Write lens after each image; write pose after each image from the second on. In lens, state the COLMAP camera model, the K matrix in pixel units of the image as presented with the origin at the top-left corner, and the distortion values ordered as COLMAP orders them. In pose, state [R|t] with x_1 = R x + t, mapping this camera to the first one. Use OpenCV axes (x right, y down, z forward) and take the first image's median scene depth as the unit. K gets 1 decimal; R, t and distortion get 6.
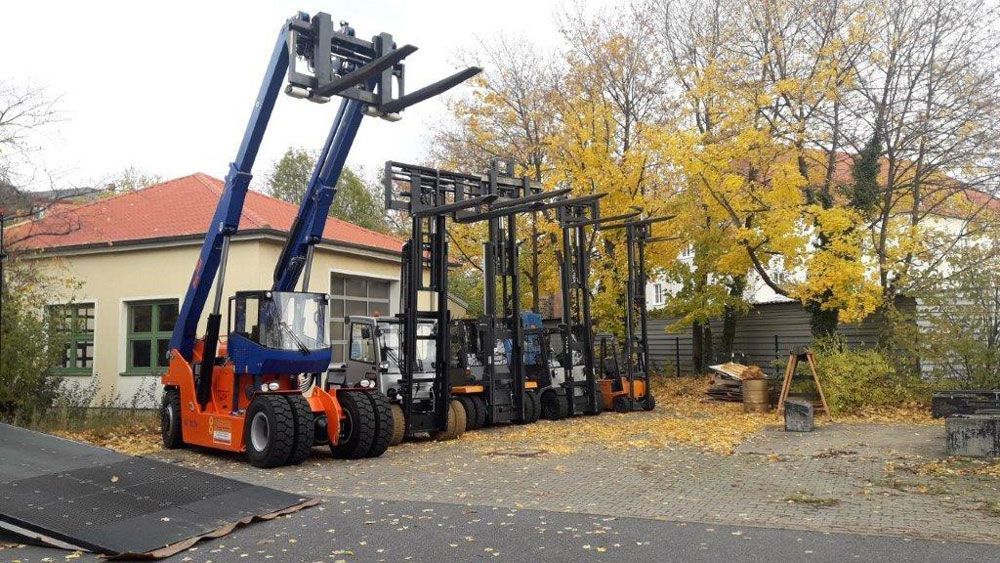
lens RADIAL K [[827.1, 0, 495.5], [0, 827.1, 286.4], [0, 0, 1]] dist [0.121383, -0.218748]
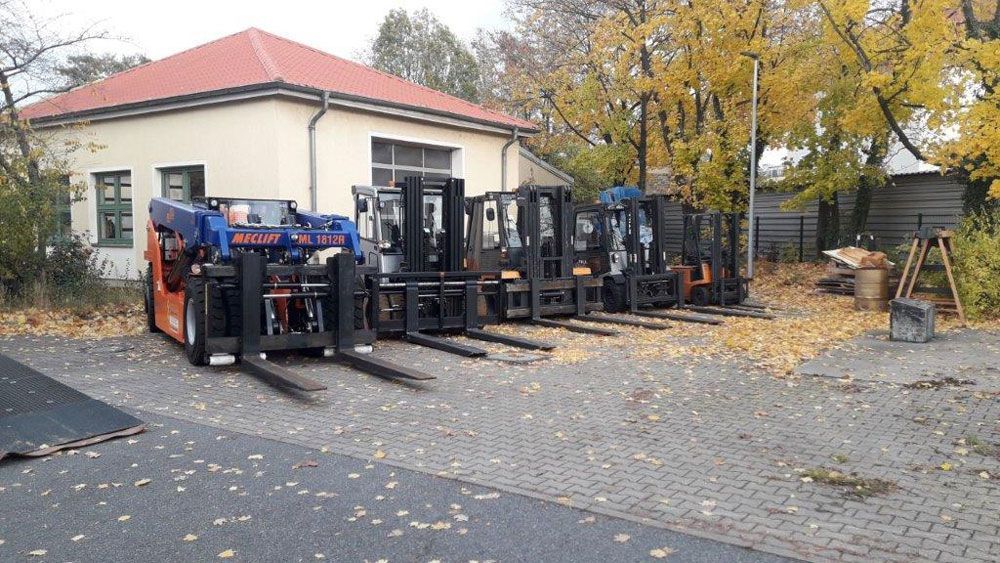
lens RADIAL K [[827.1, 0, 495.5], [0, 827.1, 286.4], [0, 0, 1]] dist [0.121383, -0.218748]
pose [[0.984064, 0.026396, -0.175845, 0.093387], [-0.000319, 0.989181, 0.146697, 0.011018], [0.177814, -0.144303, 0.973426, 0.154967]]
